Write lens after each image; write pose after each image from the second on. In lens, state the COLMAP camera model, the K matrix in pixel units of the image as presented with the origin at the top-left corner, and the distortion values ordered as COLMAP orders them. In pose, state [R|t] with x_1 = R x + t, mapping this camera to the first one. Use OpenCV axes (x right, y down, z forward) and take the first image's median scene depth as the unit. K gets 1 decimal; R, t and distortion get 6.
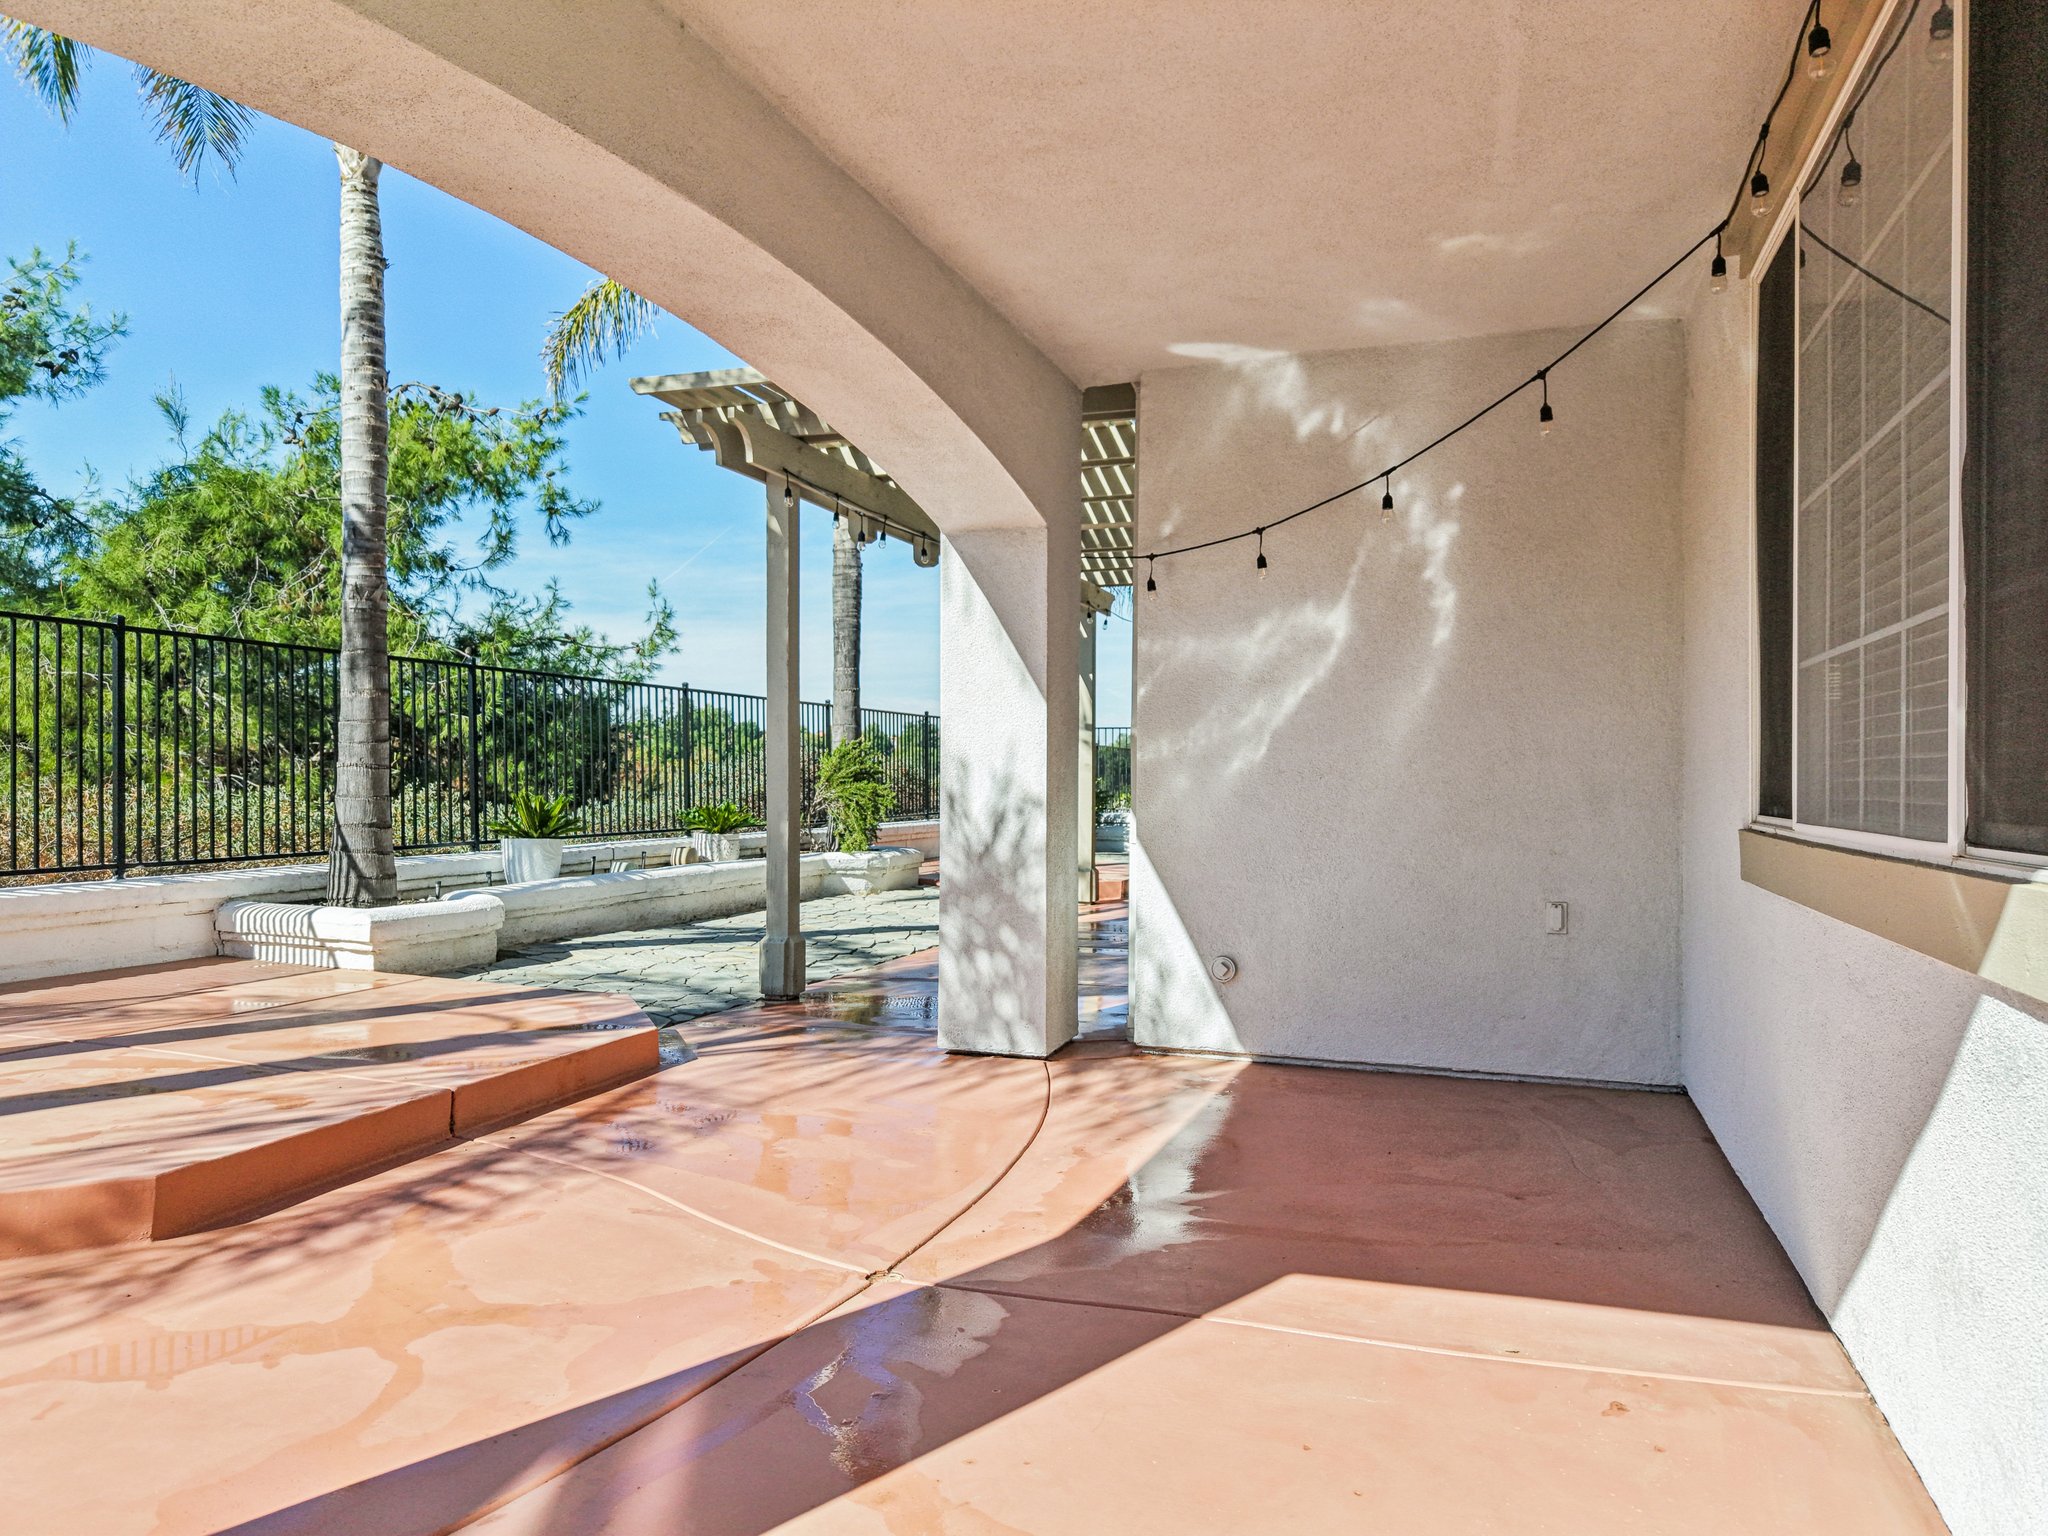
lens RADIAL K [[1409.3, 0, 1024.0], [0, 1409.3, 768.0], [0, 0, 1]] dist [-0.003301, 0.009350]
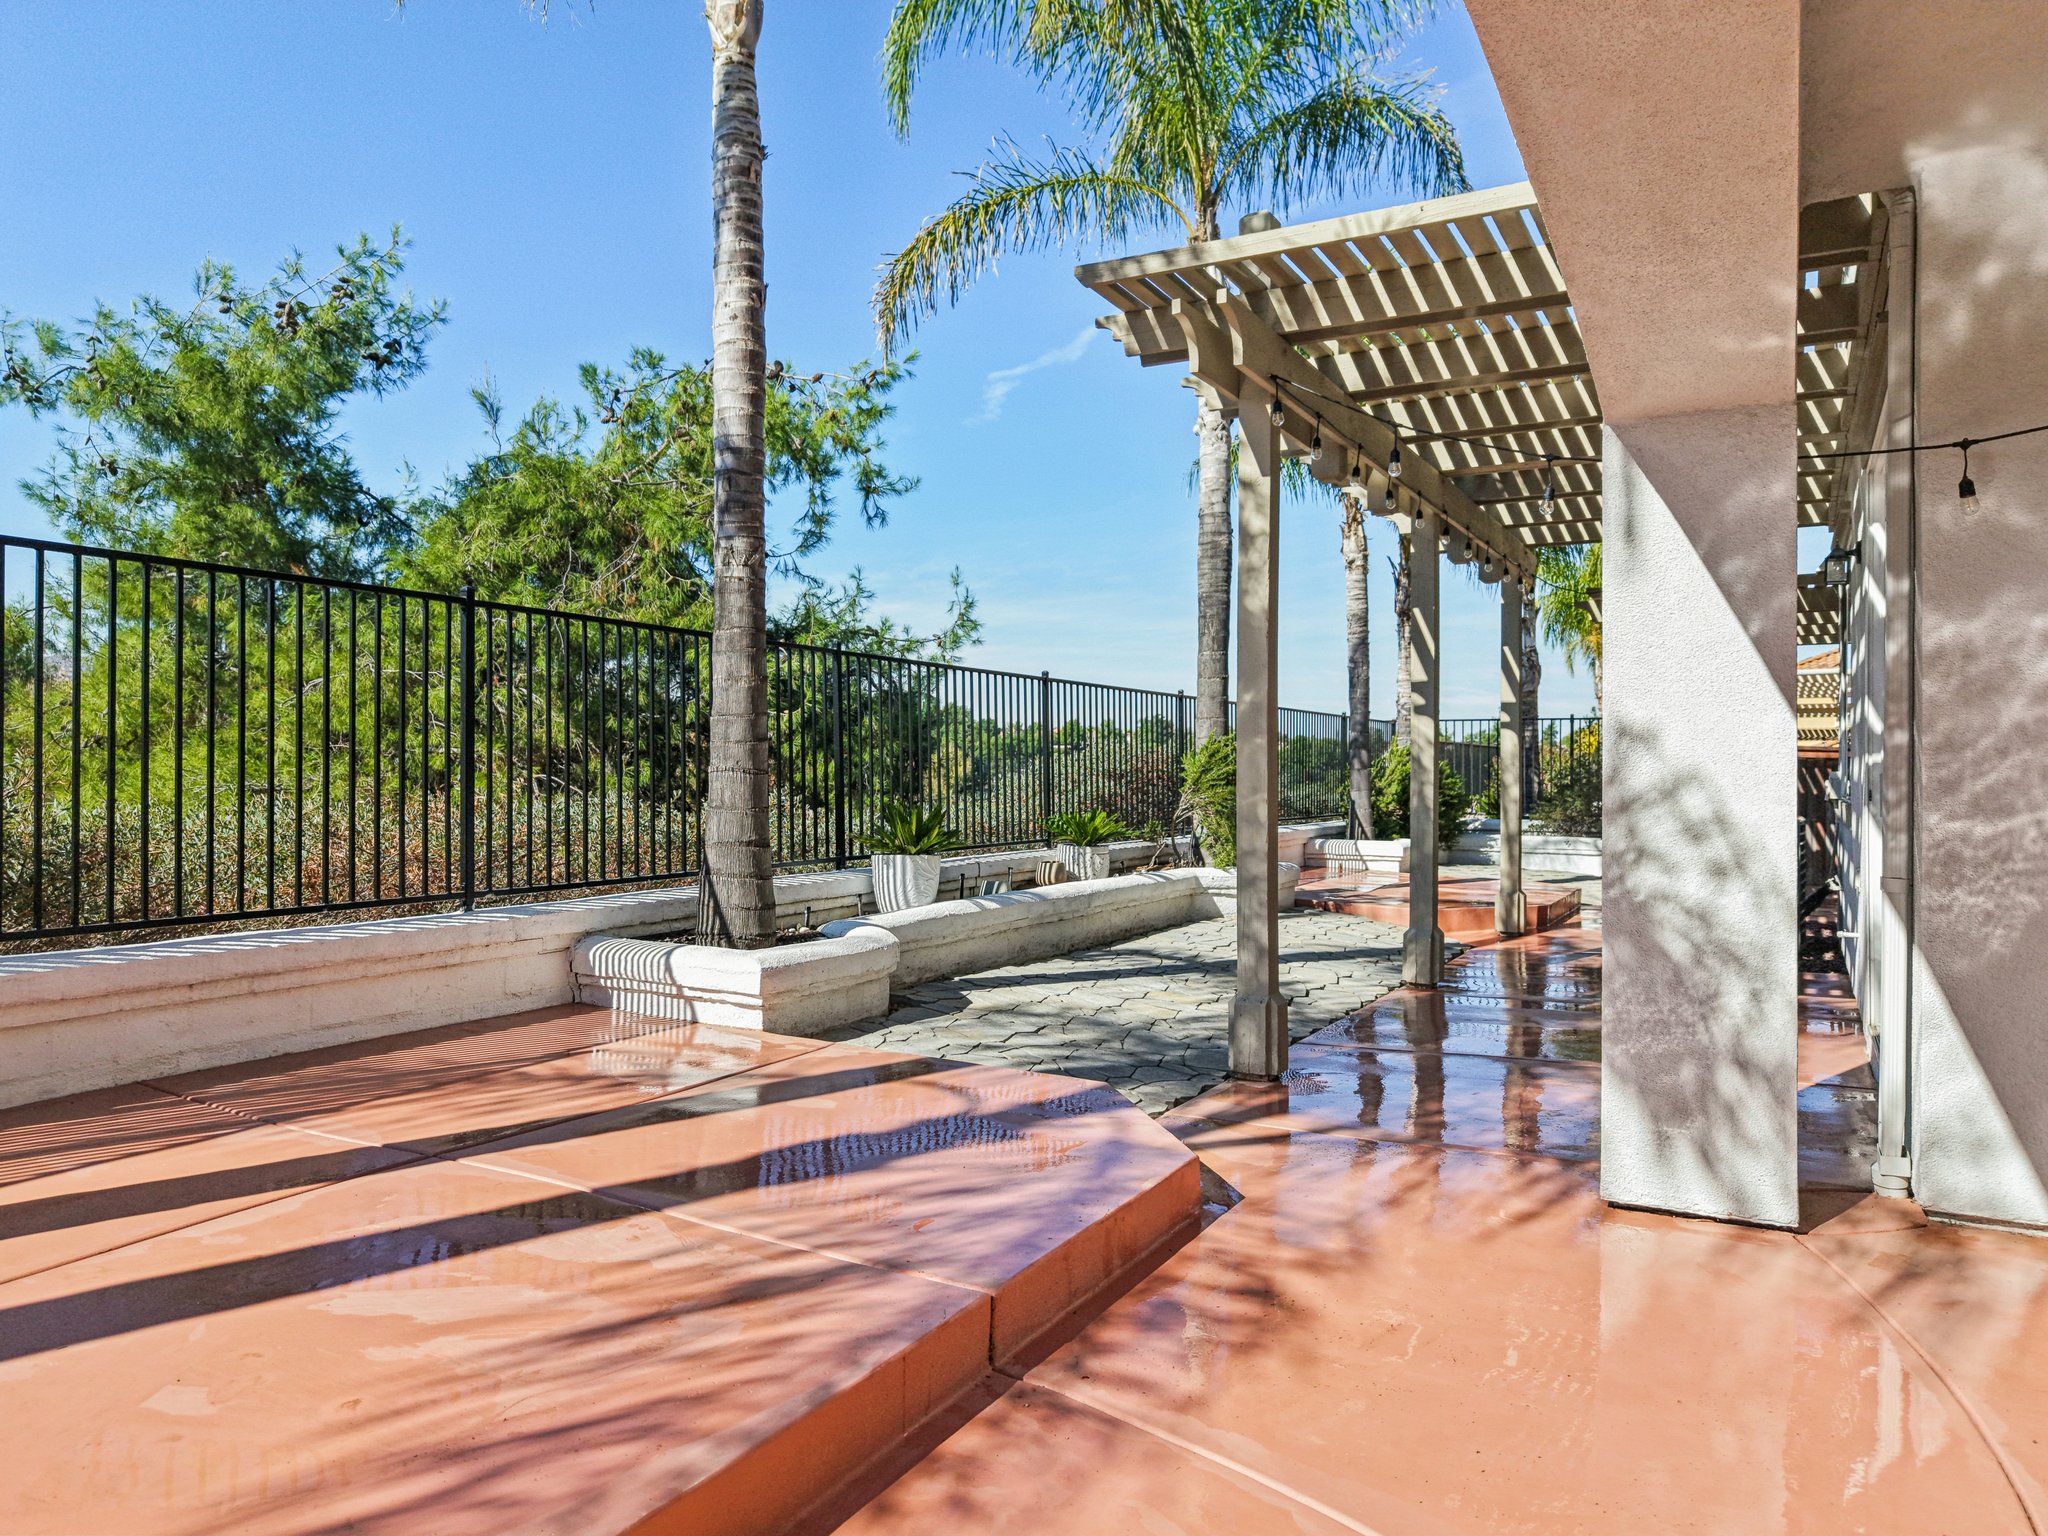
lens RADIAL K [[1409.3, 0, 1024.0], [0, 1409.3, 768.0], [0, 0, 1]] dist [-0.003301, 0.009350]
pose [[0.986090, 0.001019, -0.166209, -0.083769], [-0.000710, 0.999998, 0.001922, -0.002209], [0.166210, -0.001778, 0.986089, 0.110328]]
